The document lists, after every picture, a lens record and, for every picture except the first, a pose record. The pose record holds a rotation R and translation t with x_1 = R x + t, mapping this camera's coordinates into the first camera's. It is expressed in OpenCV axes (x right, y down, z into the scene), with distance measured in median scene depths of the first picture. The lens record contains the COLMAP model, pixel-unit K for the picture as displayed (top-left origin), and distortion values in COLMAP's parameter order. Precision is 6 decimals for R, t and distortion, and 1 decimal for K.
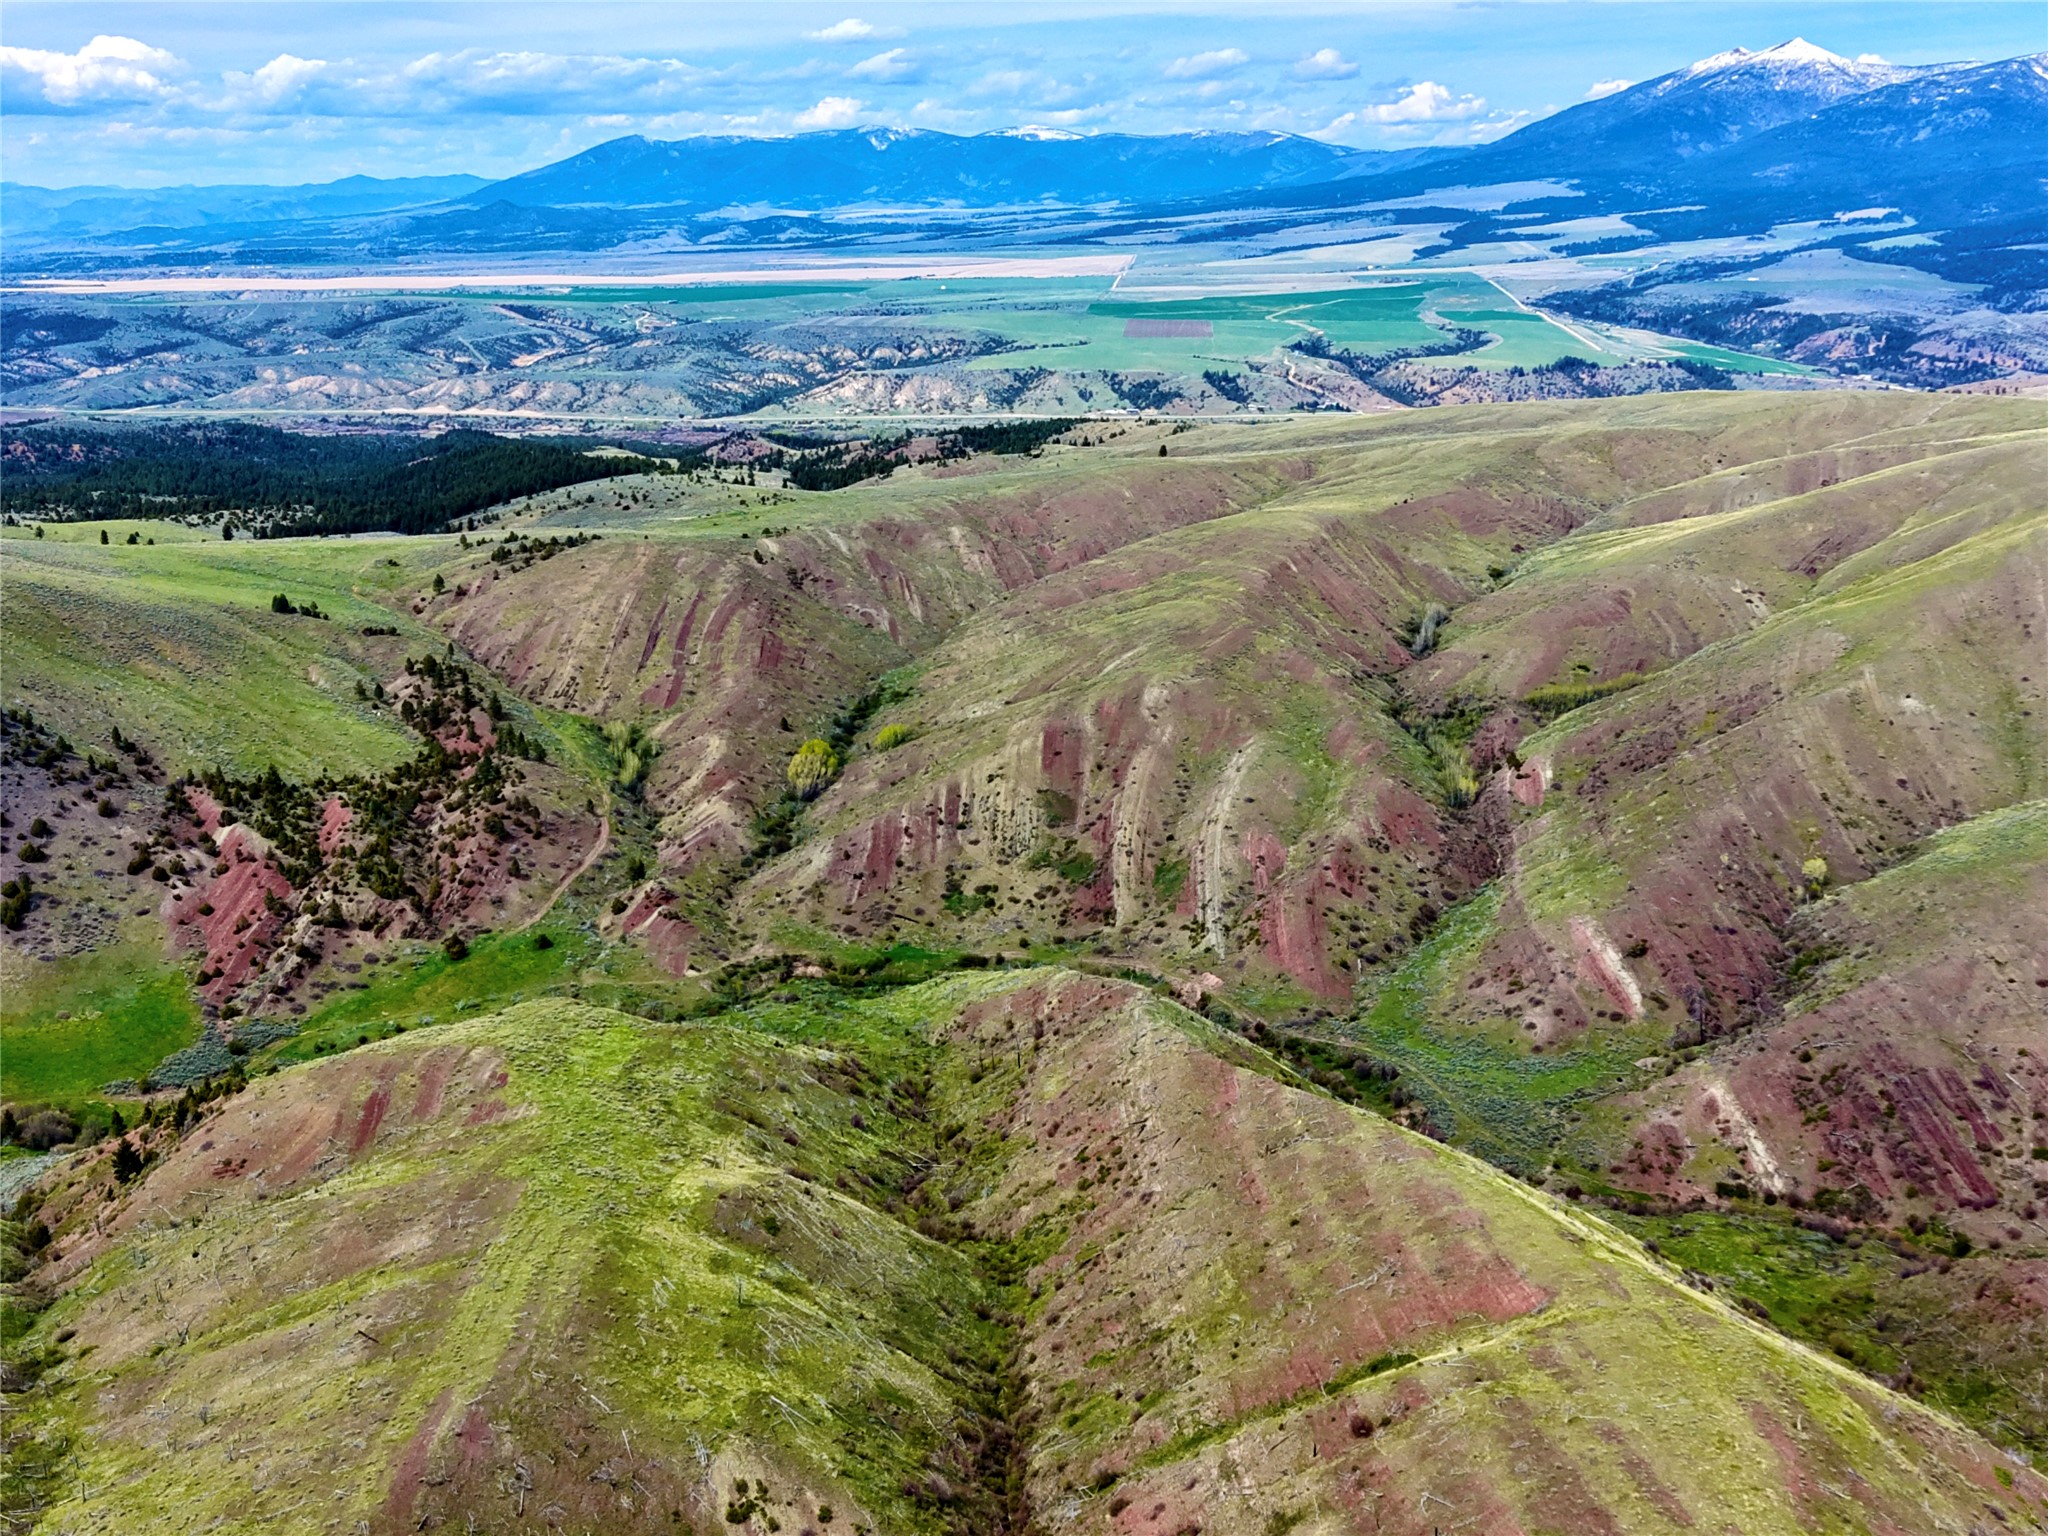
lens RADIAL K [[1464.0, 0, 1029.4], [0, 1464.0, 776.4], [0, 0, 1]] dist [0.054927, -0.051791]
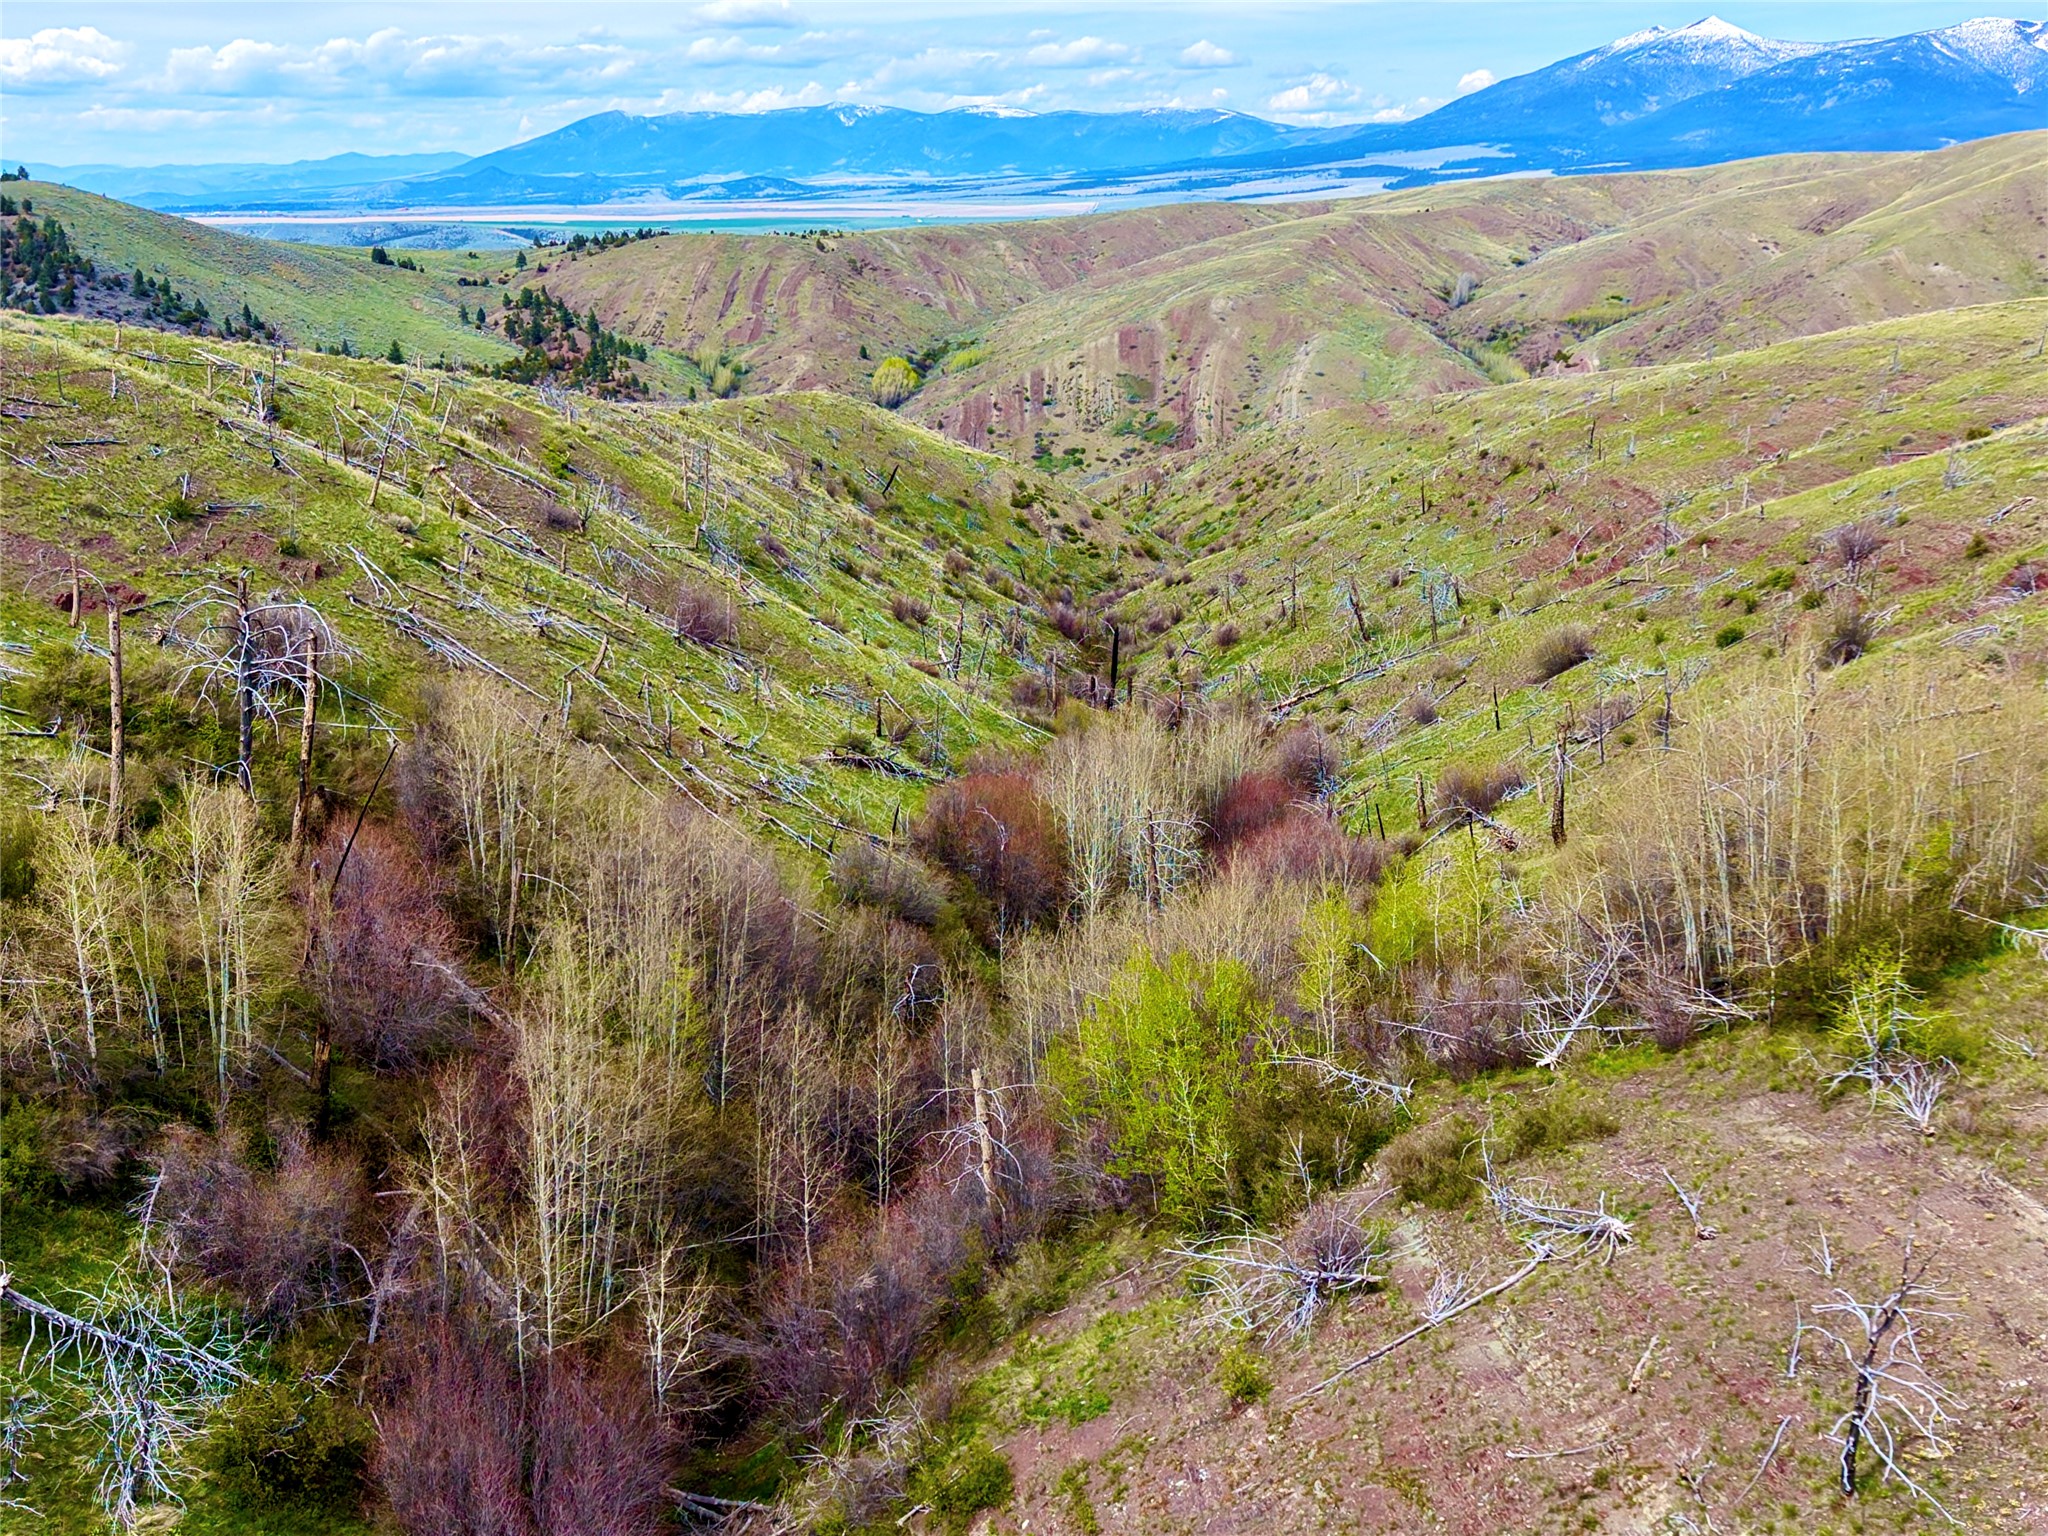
lens RADIAL K [[1373.0, 0, 1006.7], [0, 1373.0, 761.2], [0, 0, 1]] dist [0.031330, -0.027565]
pose [[0.999898, -0.001552, 0.014215, -0.080060], [0.001211, 0.999711, 0.024021, 0.239228], [-0.014248, -0.024001, 0.999610, 0.000522]]
